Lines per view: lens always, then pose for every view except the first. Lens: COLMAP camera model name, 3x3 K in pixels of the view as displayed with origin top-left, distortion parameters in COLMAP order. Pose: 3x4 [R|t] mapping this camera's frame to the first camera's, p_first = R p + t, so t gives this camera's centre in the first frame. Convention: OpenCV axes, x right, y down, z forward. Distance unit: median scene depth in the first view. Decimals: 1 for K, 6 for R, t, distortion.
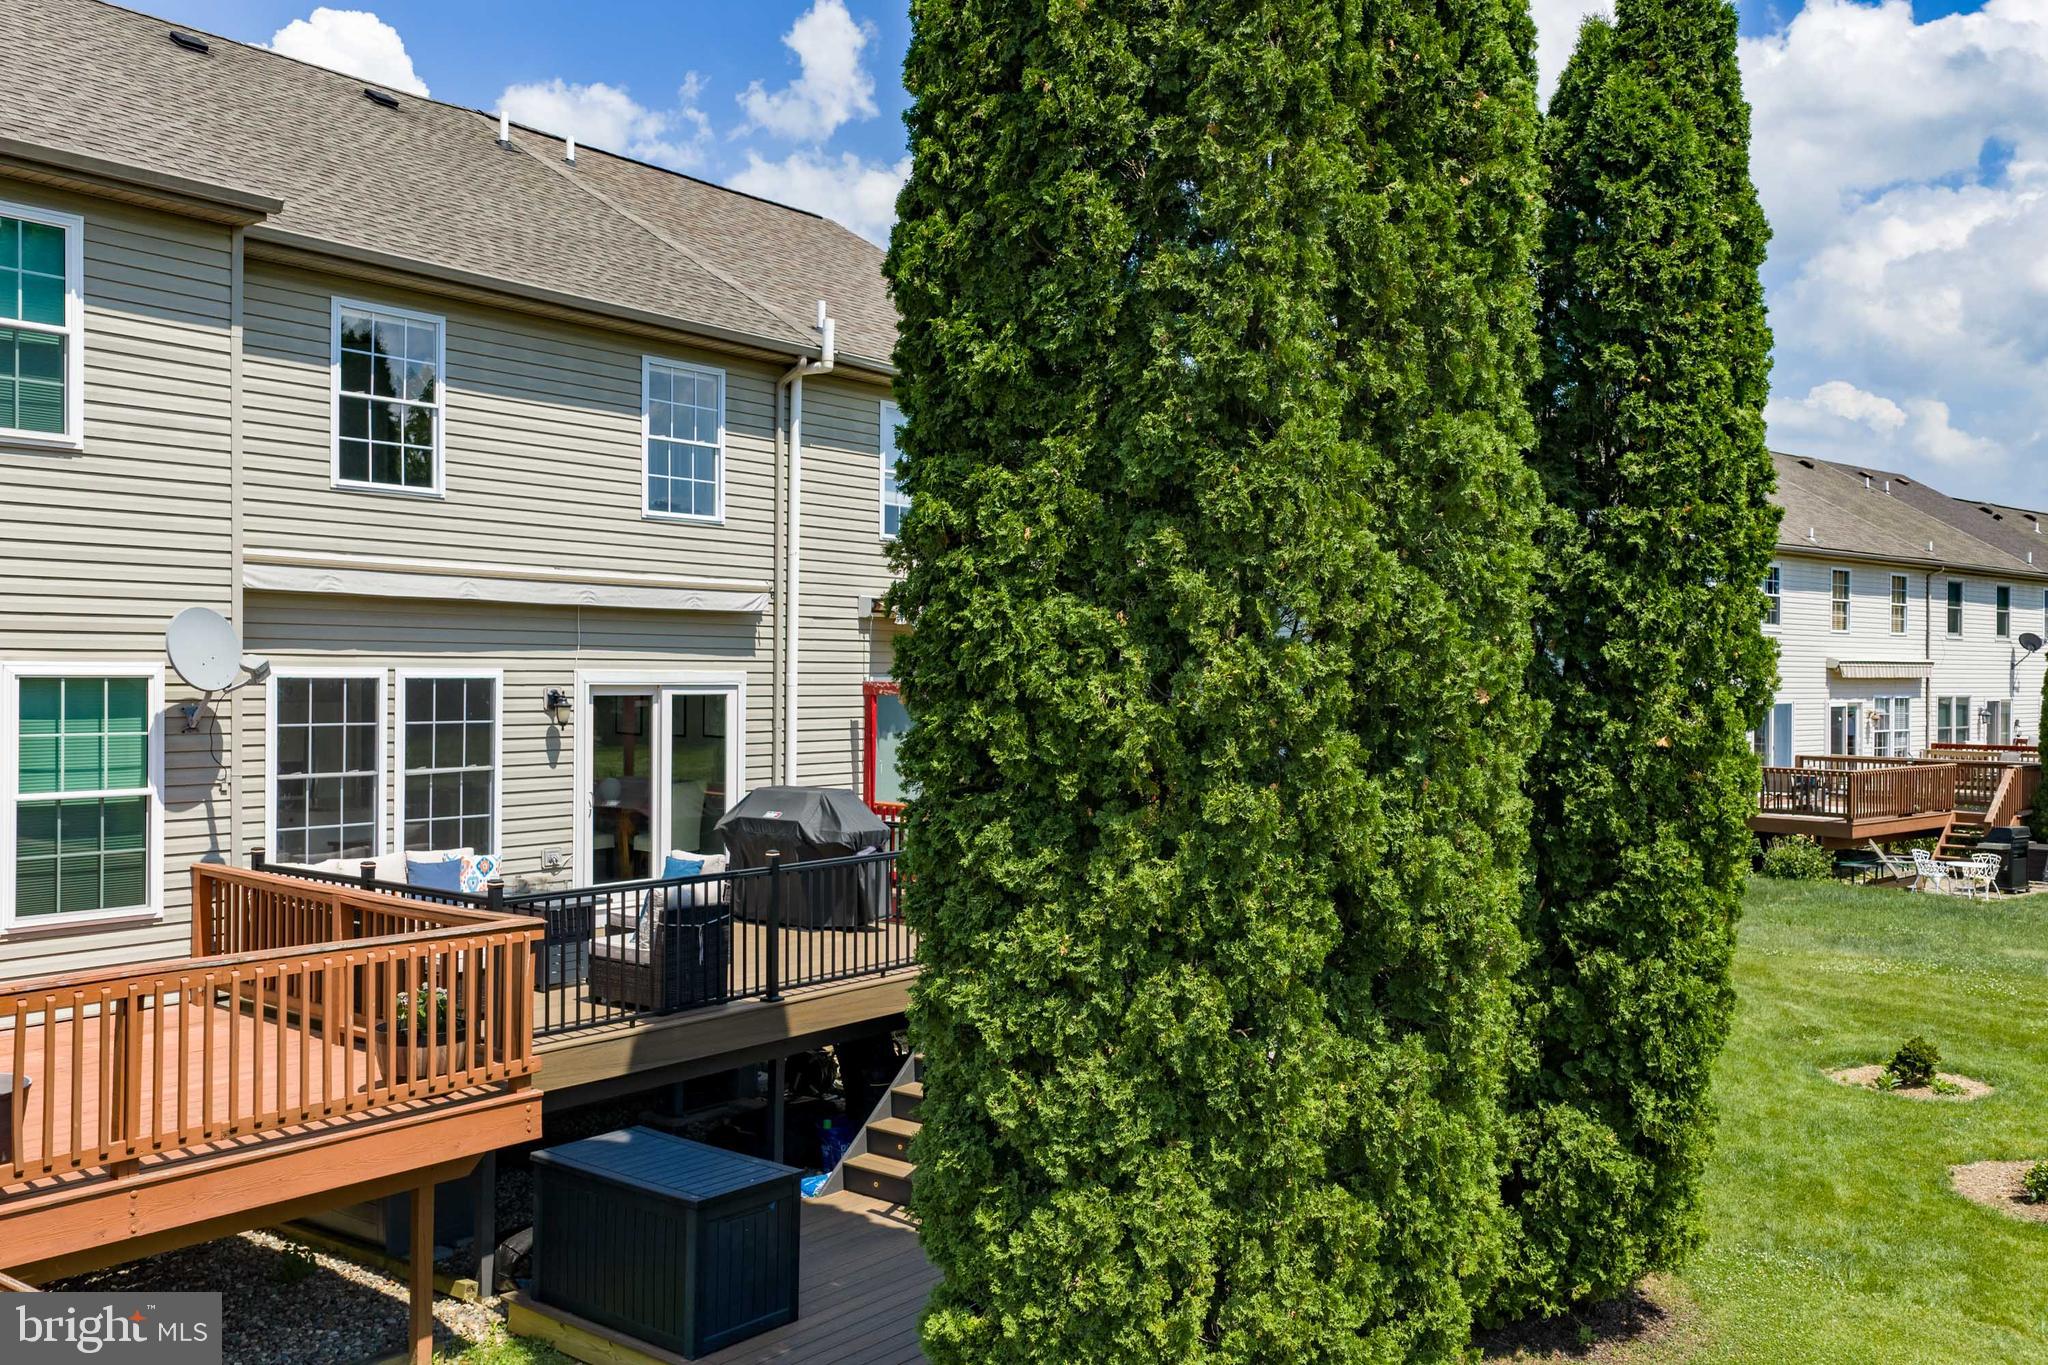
lens RADIAL K [[1700.3, 0, 1035.0], [0, 1700.3, 679.3], [0, 0, 1]] dist [0.023331, -0.045763]
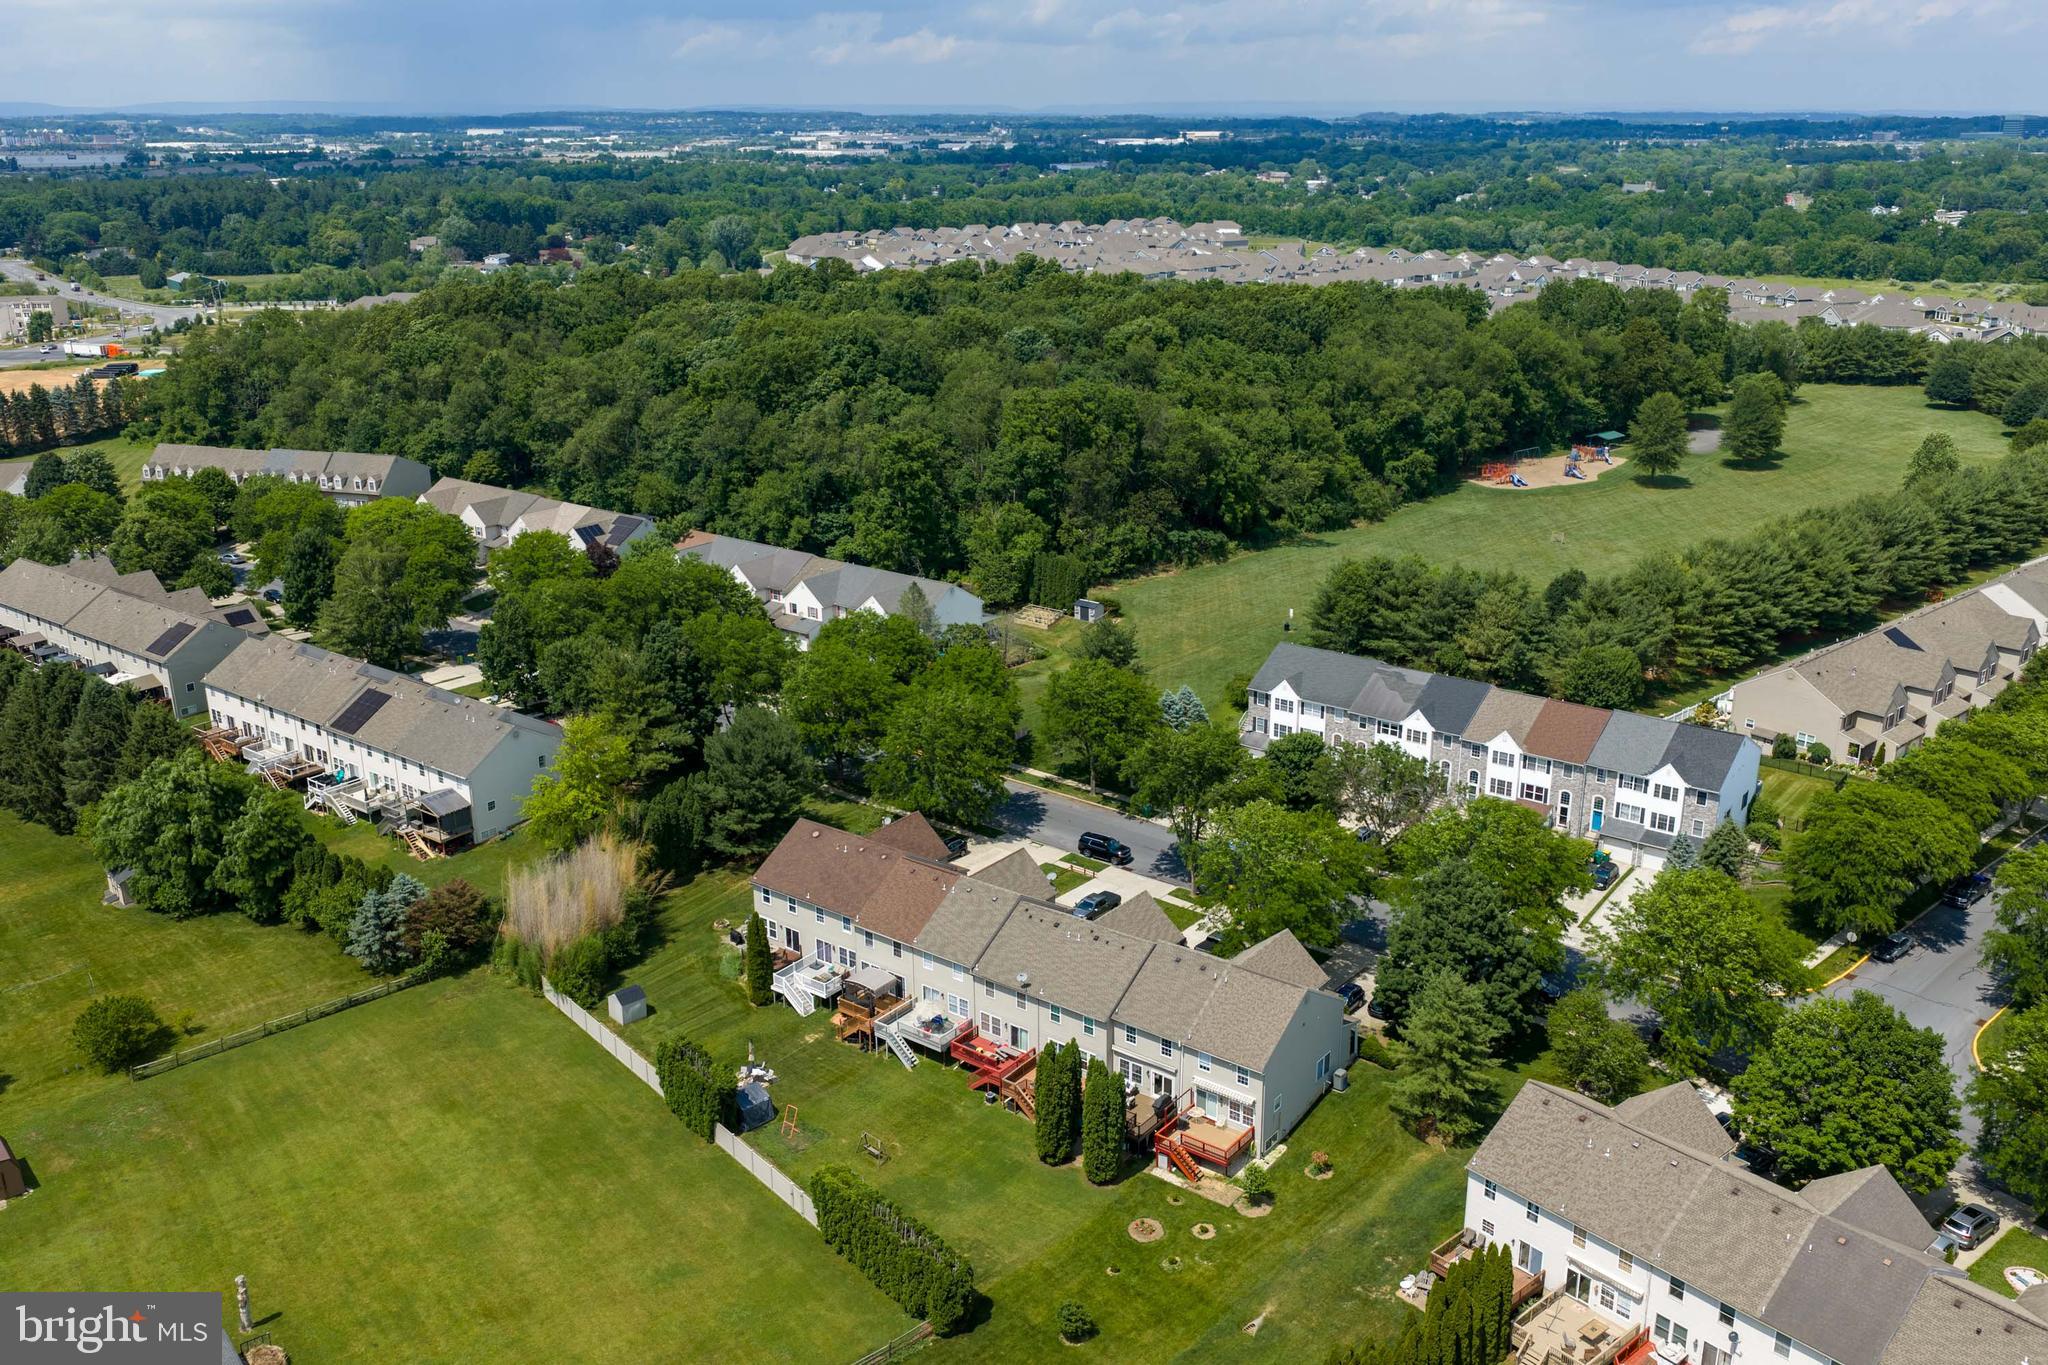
lens RADIAL K [[1700.3, 0, 1035.0], [0, 1700.3, 679.3], [0, 0, 1]] dist [0.023331, -0.045763]
pose [[0.016850, 0.307520, -0.951392, 7.211370], [0.001756, 0.951517, 0.307592, -4.484419], [0.999856, -0.006854, 0.015493, 0.349636]]
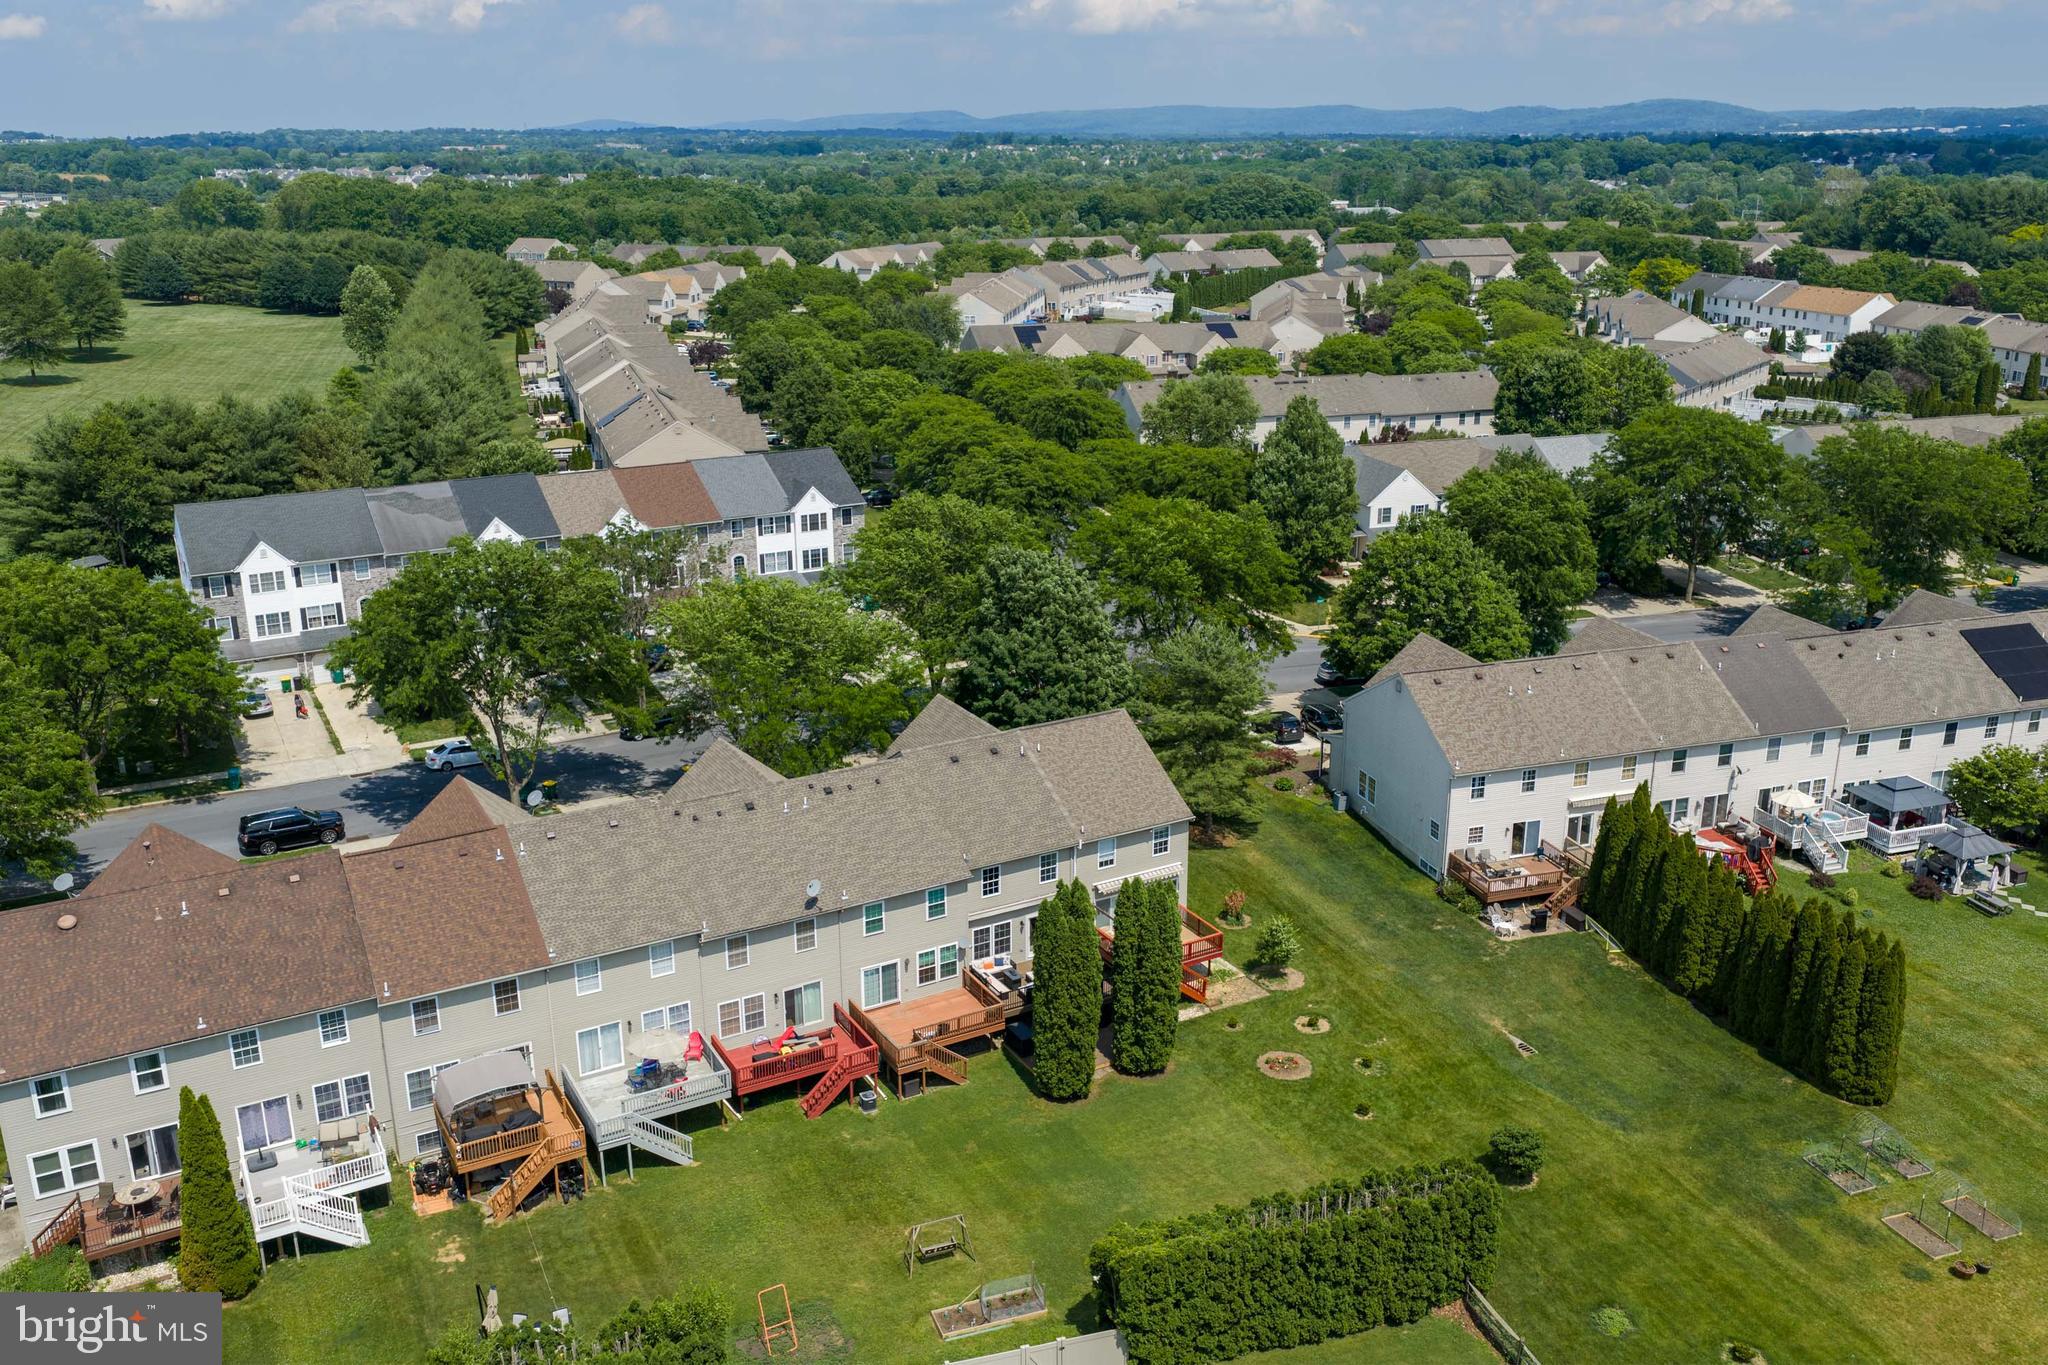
lens RADIAL K [[1700.3, 0, 1035.0], [0, 1700.3, 679.3], [0, 0, 1]] dist [0.023331, -0.045763]
pose [[0.926879, 0.106268, -0.360004, 1.632045], [0.006986, 0.954038, 0.299605, -2.372474], [0.375295, -0.280212, 0.883535, -3.559406]]
